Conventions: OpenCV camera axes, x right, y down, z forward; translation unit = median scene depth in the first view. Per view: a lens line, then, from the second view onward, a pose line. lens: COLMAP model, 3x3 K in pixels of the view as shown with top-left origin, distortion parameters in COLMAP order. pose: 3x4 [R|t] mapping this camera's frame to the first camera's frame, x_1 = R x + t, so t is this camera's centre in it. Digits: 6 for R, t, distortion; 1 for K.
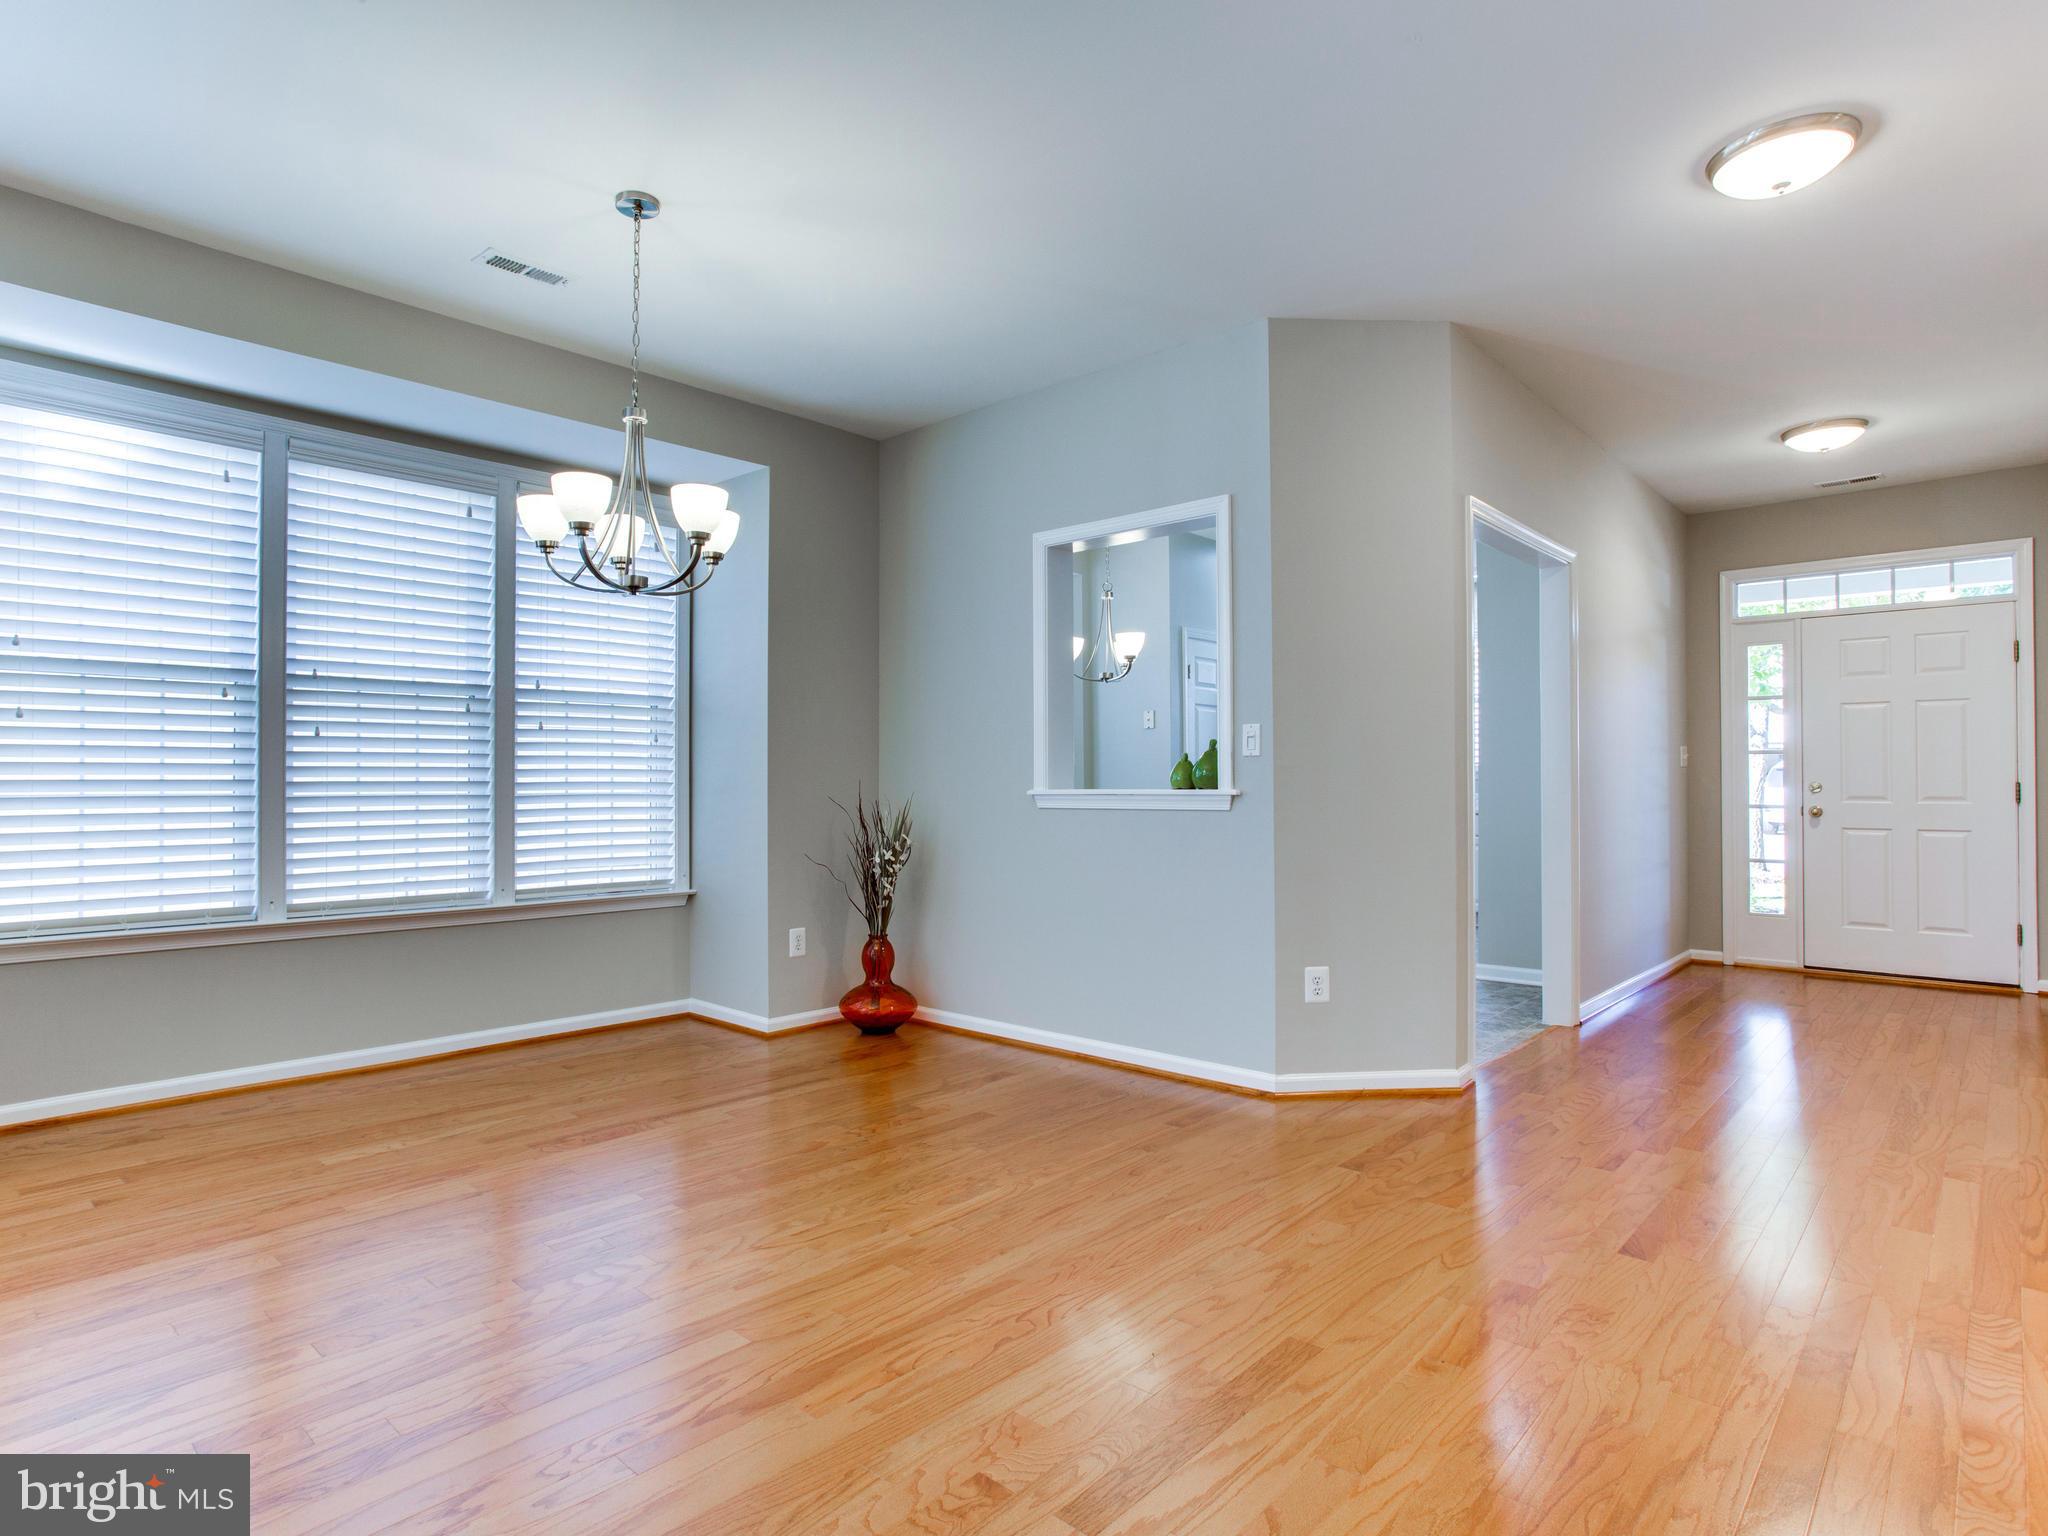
lens RADIAL K [[1093.1, 0, 1013.0], [0, 1093.1, 760.8], [0, 0, 1]] dist [-0.032506, 0.019961]
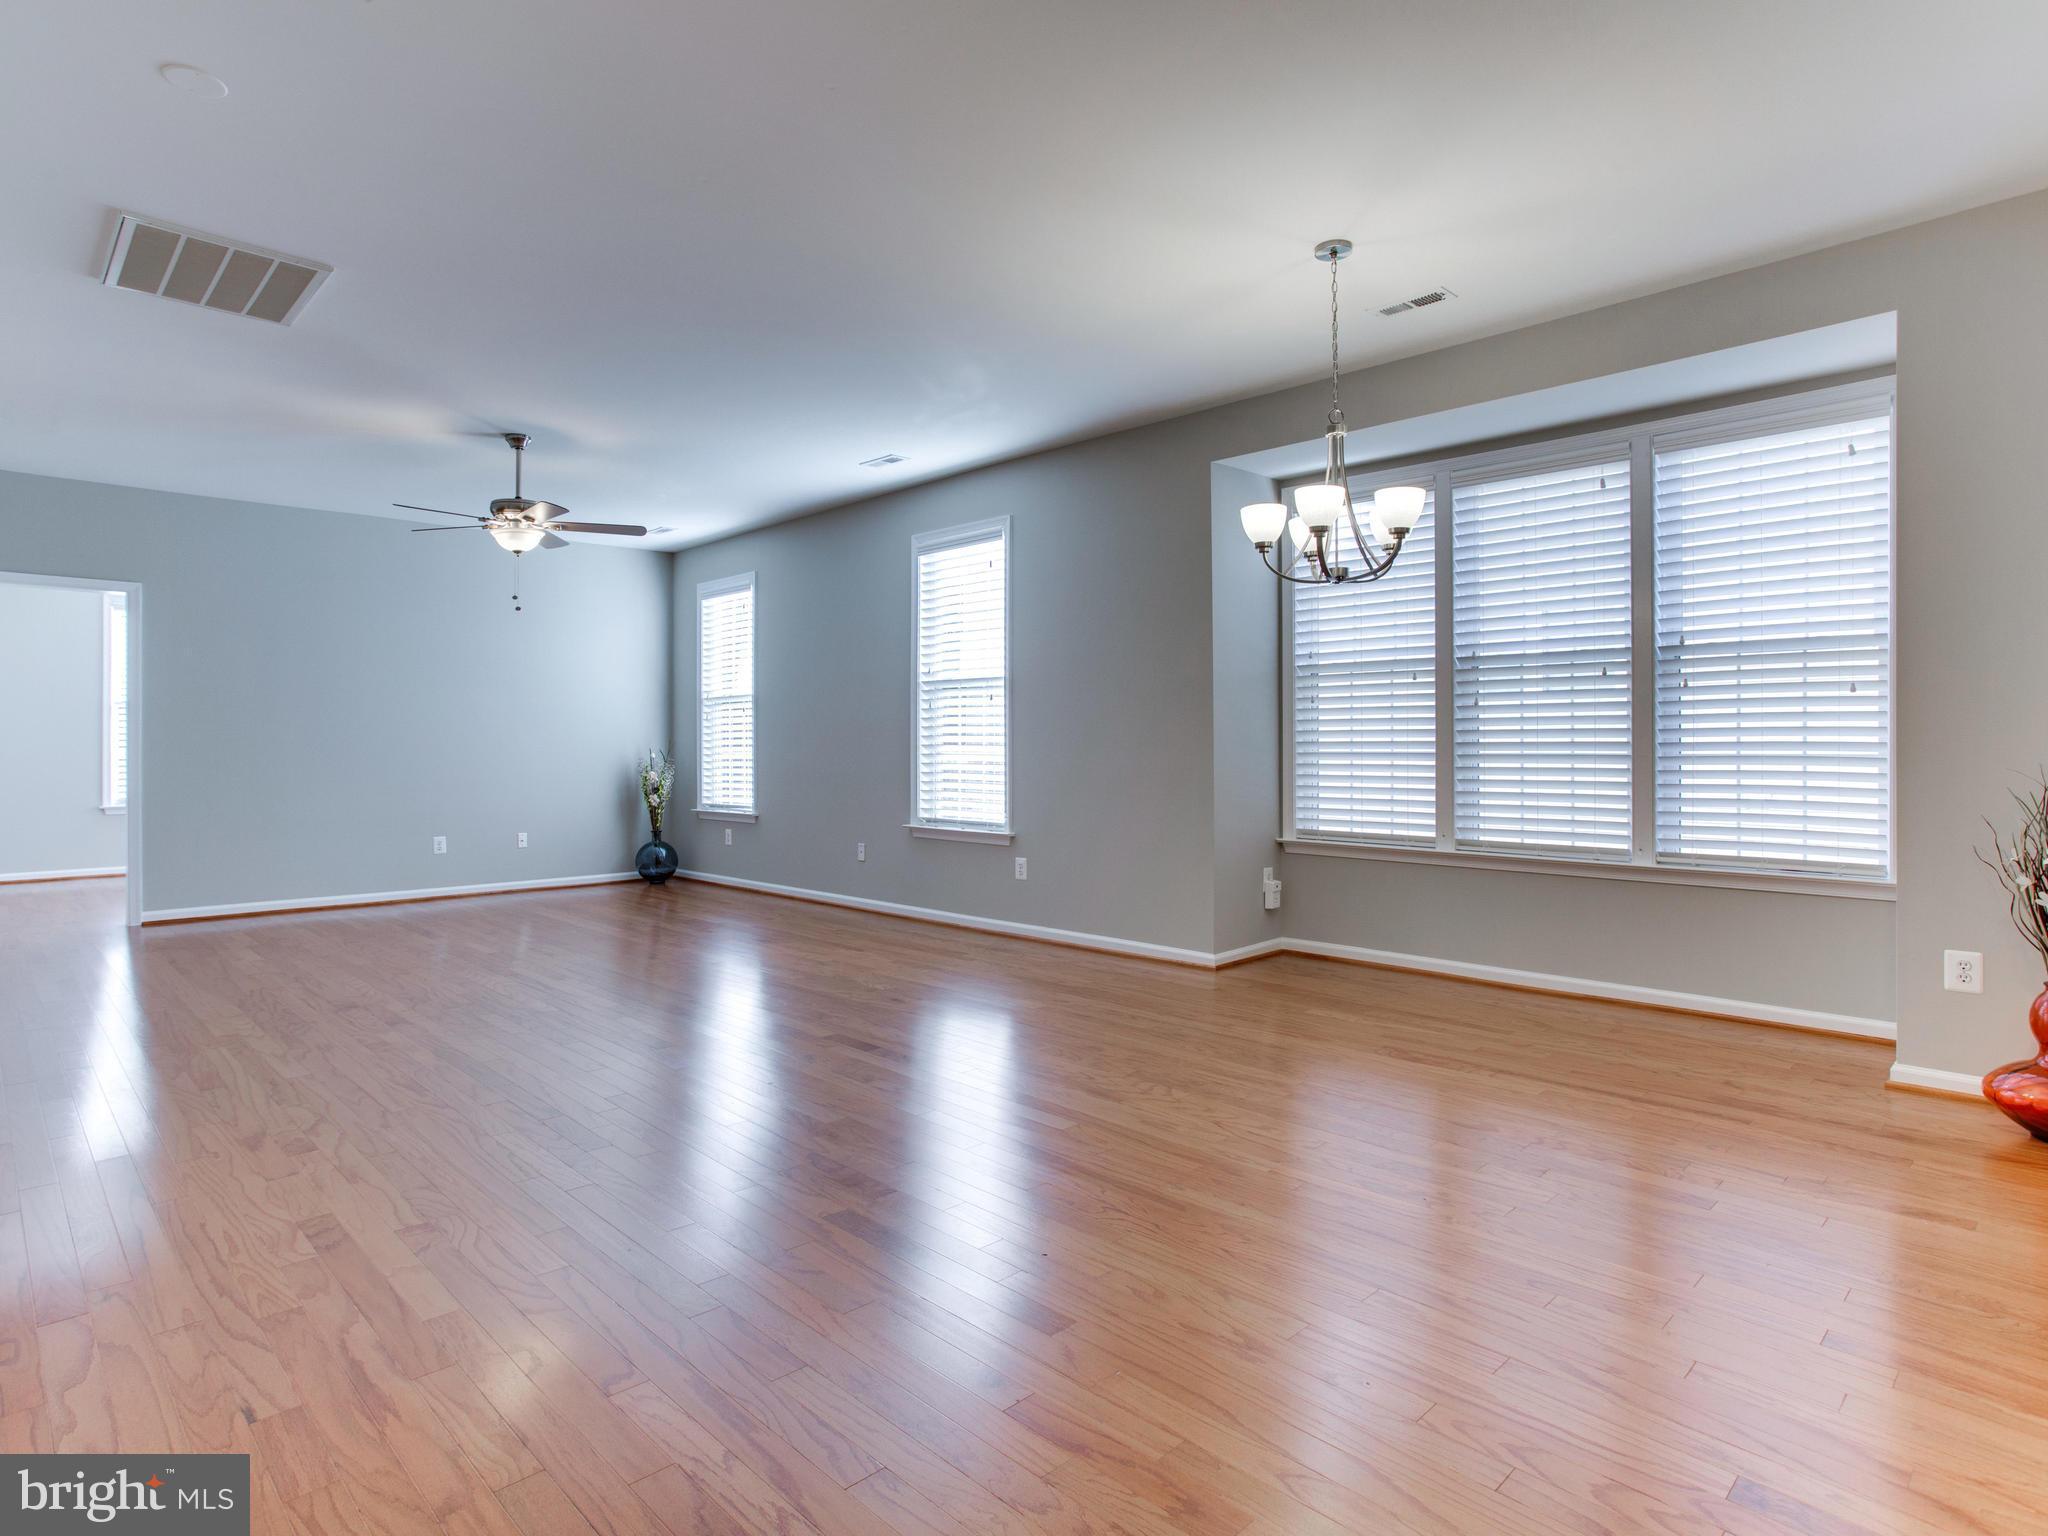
lens RADIAL K [[1118.2, 0, 1007.9], [0, 1118.2, 760.5], [0, 0, 1]] dist [-0.048432, 0.023257]
pose [[-0.049682, 0.016970, -0.998621, 0.768933], [0.024533, 0.999575, 0.015766, 0.007156], [0.998464, -0.023716, -0.050077, 0.620380]]
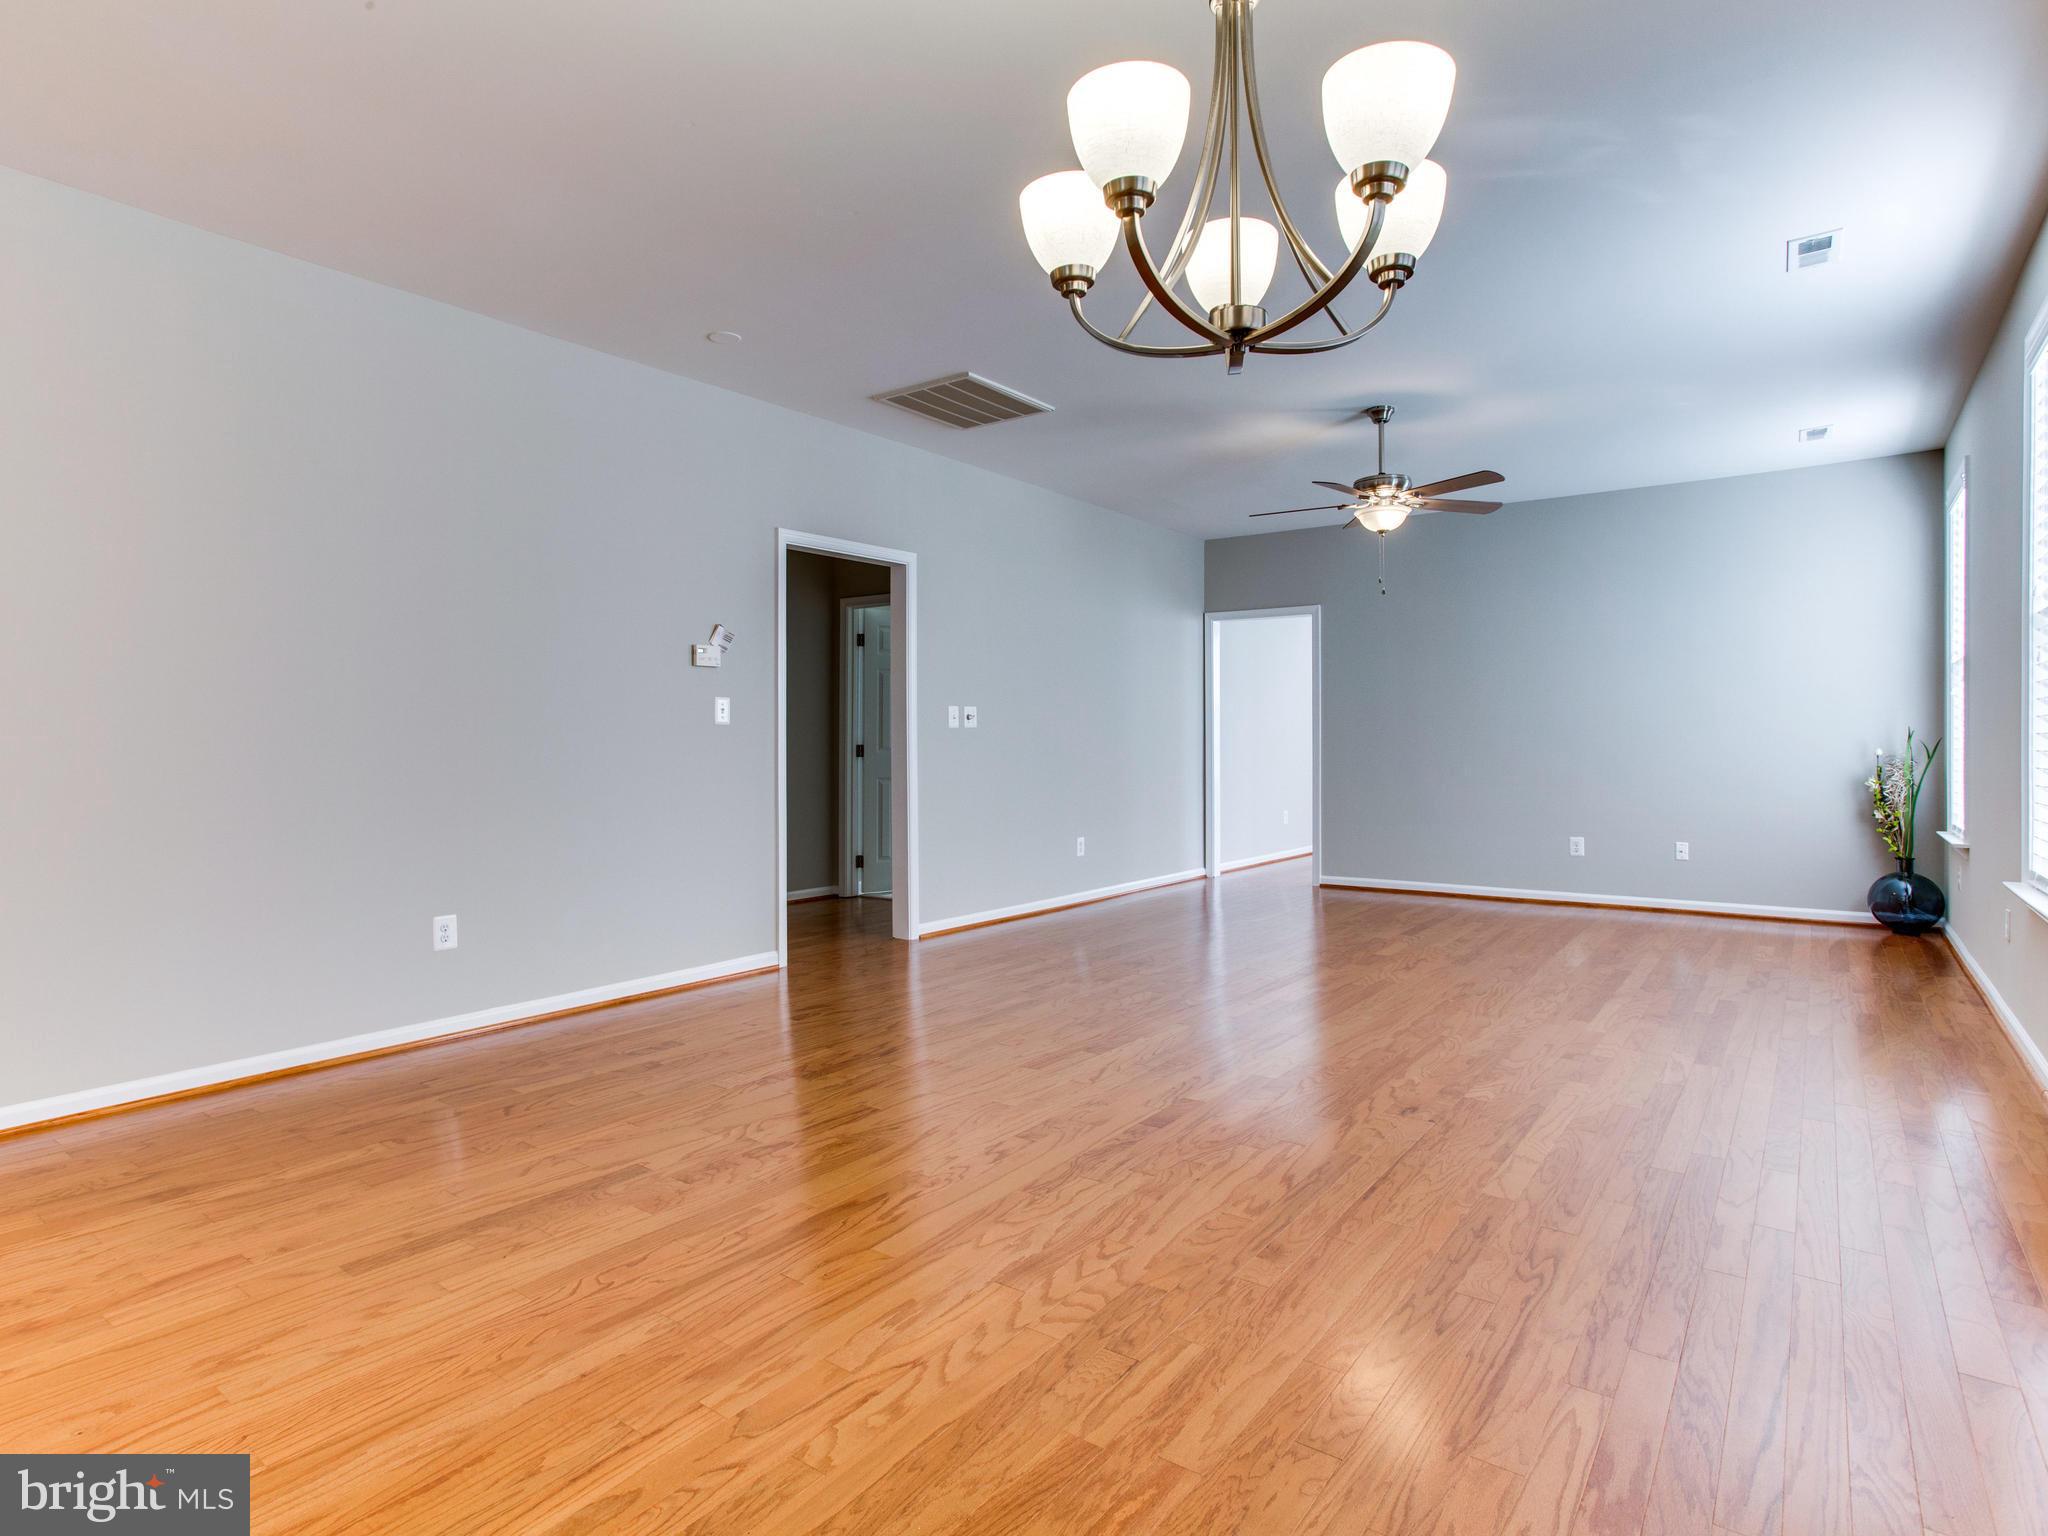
lens RADIAL K [[1118.2, 0, 1007.9], [0, 1118.2, 760.5], [0, 0, 1]] dist [-0.048432, 0.023257]
pose [[-0.996104, 0.009638, -0.087659, -0.175148], [0.010432, 0.999909, -0.008606, 0.032495], [0.087568, -0.009487, -0.996113, 1.307594]]
